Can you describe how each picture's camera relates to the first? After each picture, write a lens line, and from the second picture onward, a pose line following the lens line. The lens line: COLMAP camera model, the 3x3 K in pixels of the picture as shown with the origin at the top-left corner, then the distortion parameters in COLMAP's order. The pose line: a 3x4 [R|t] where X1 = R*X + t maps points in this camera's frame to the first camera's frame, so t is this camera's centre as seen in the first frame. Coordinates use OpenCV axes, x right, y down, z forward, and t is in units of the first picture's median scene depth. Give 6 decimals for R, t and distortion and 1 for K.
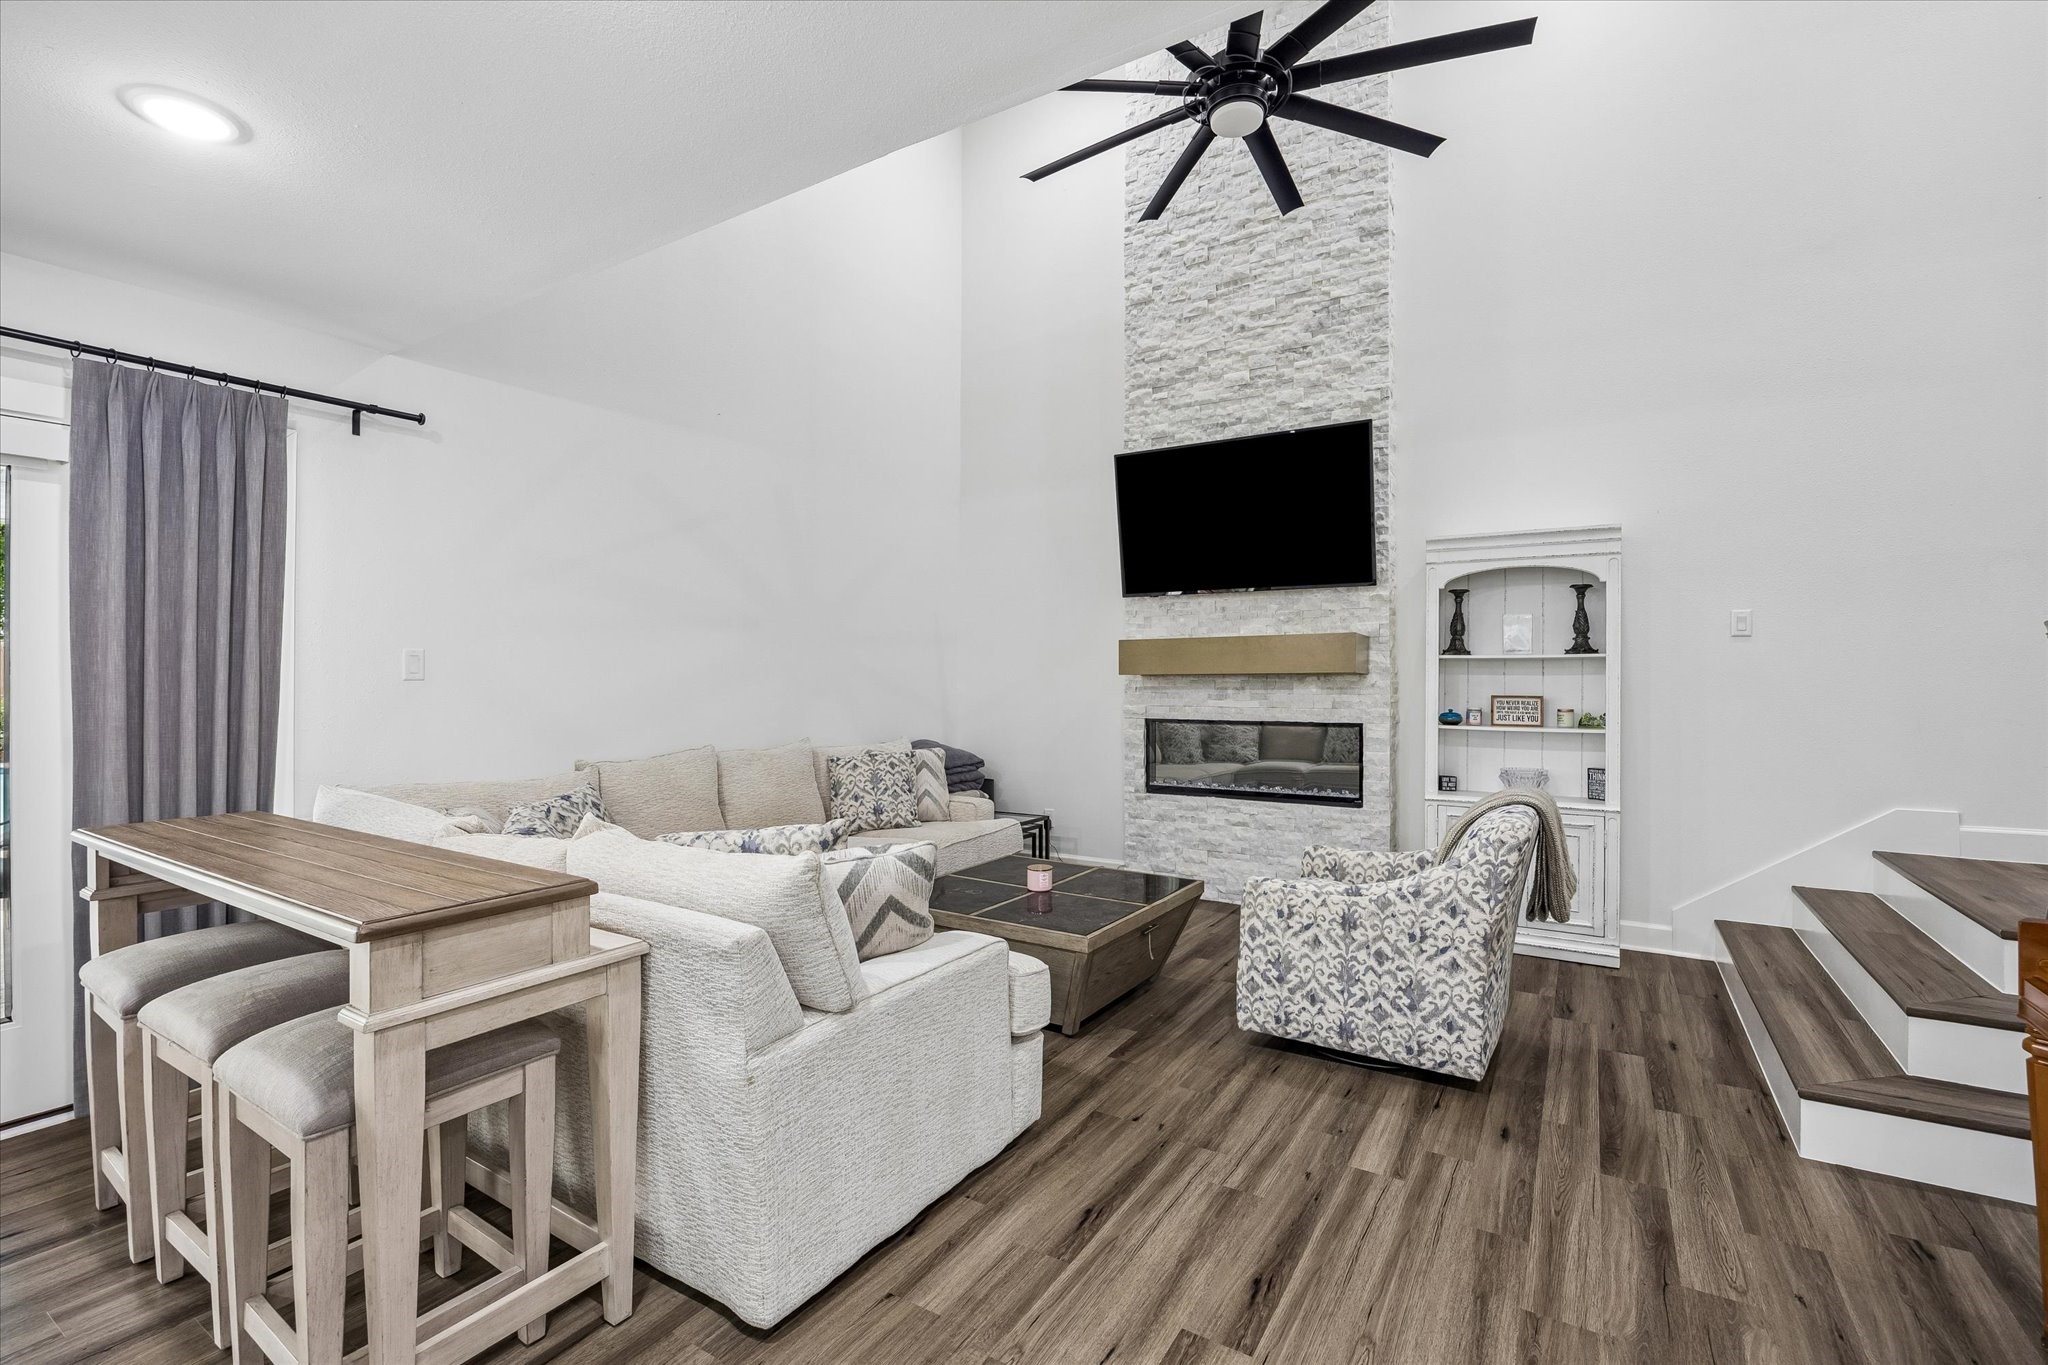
lens RADIAL K [[891.4, 0, 1033.5], [0, 891.4, 686.2], [0, 0, 1]] dist [-0.000914, 0.000041]
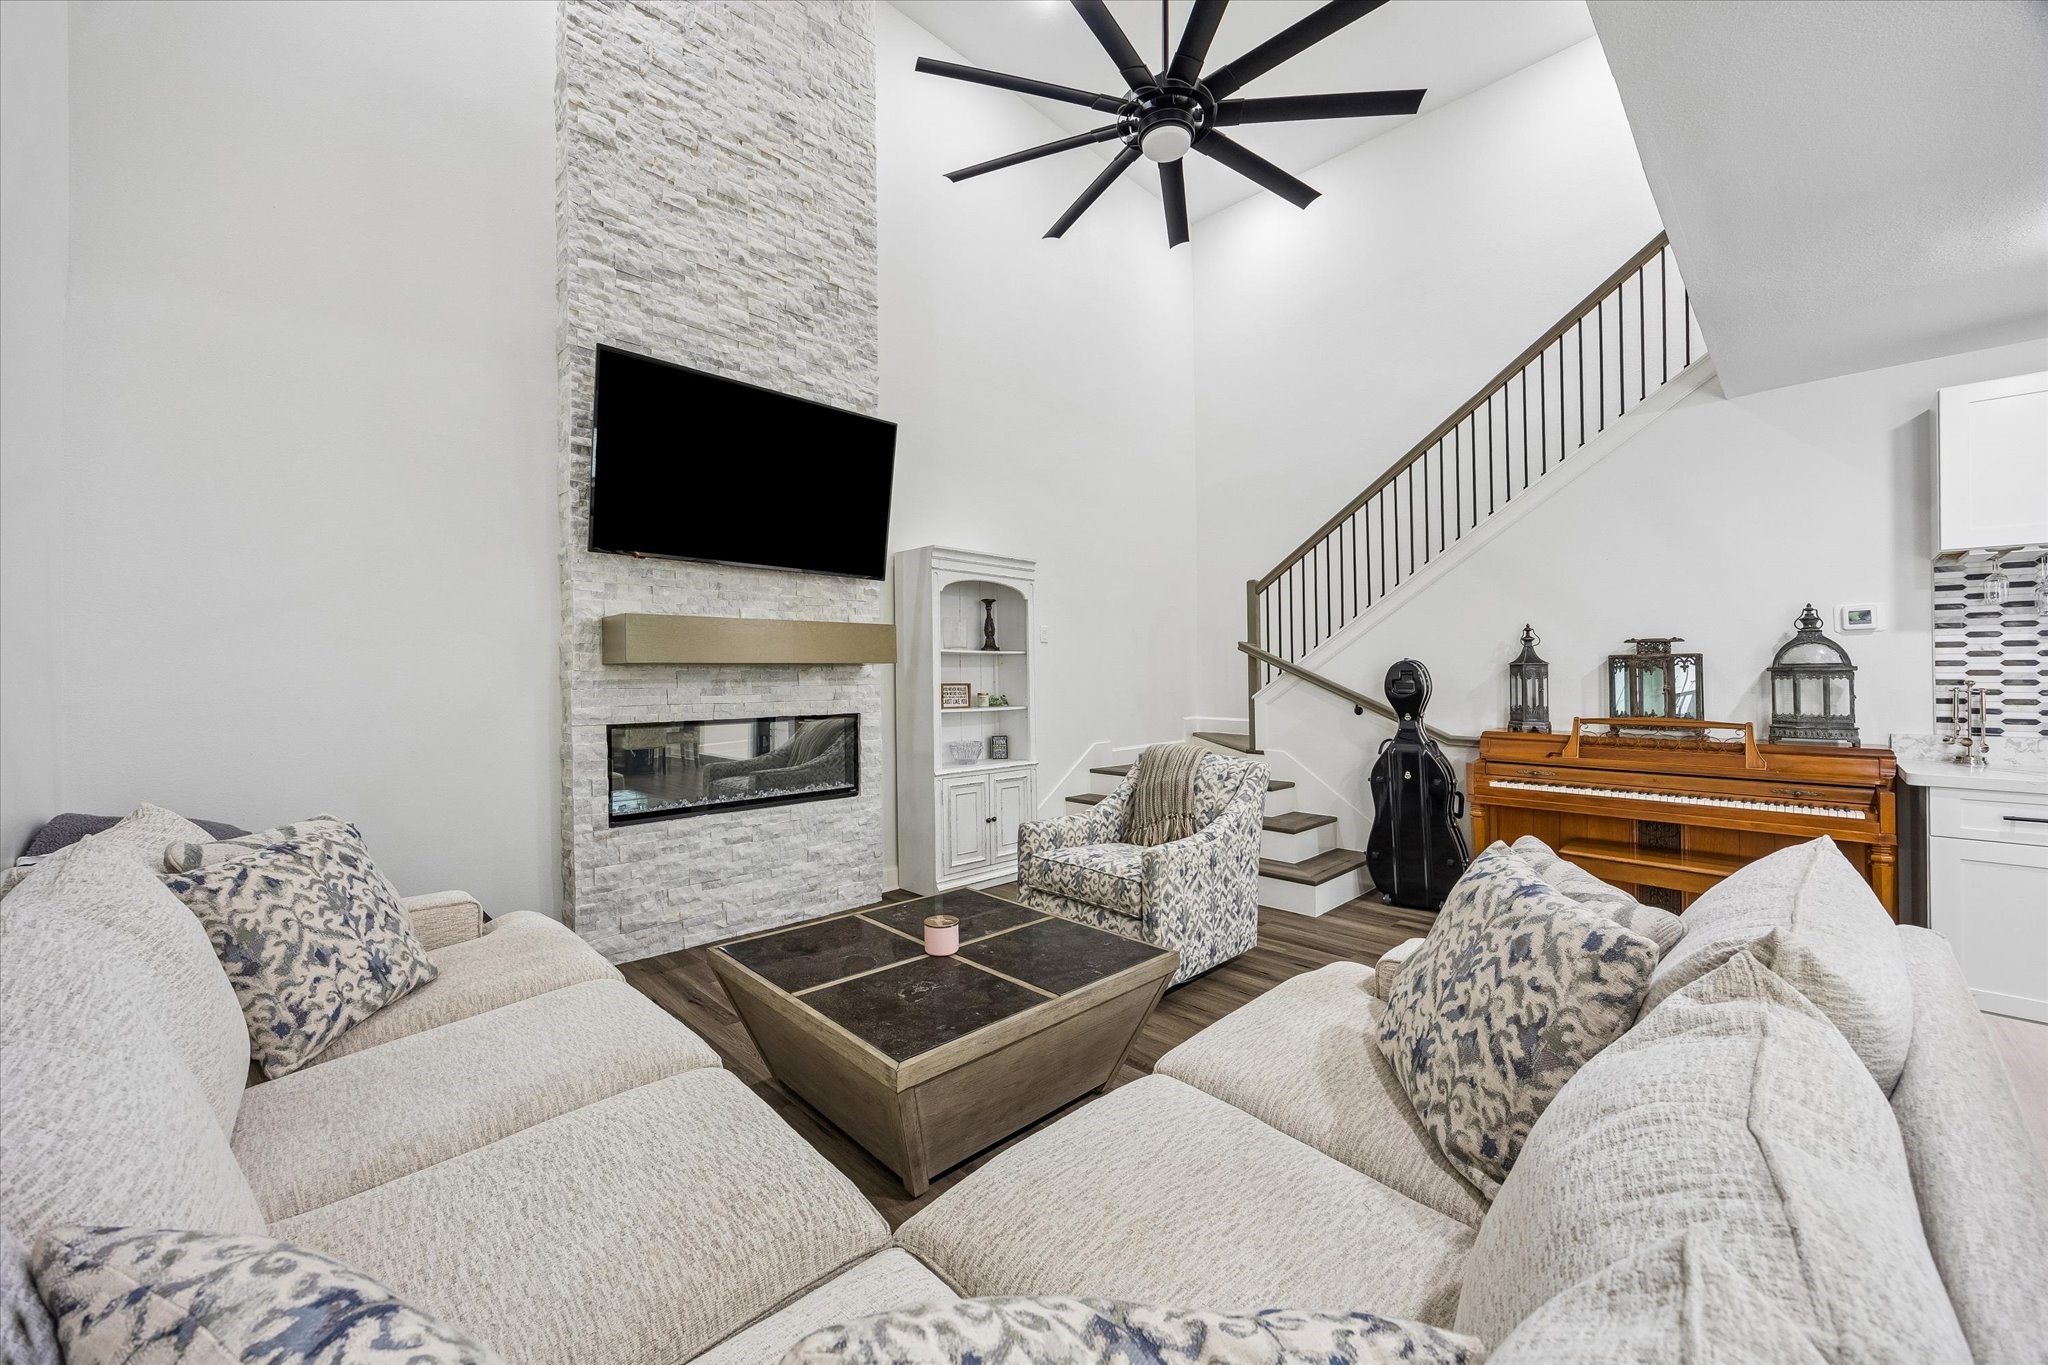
lens RADIAL K [[780.9, 0, 1024.7], [0, 780.9, 679.8], [0, 0, 1]] dist [0.000528, 0.000153]
pose [[0.247153, -0.007112, 0.968950, -0.452021], [0.014679, 0.999886, 0.003595, 0.003023], [-0.968865, 0.013334, 0.247229, 0.587116]]
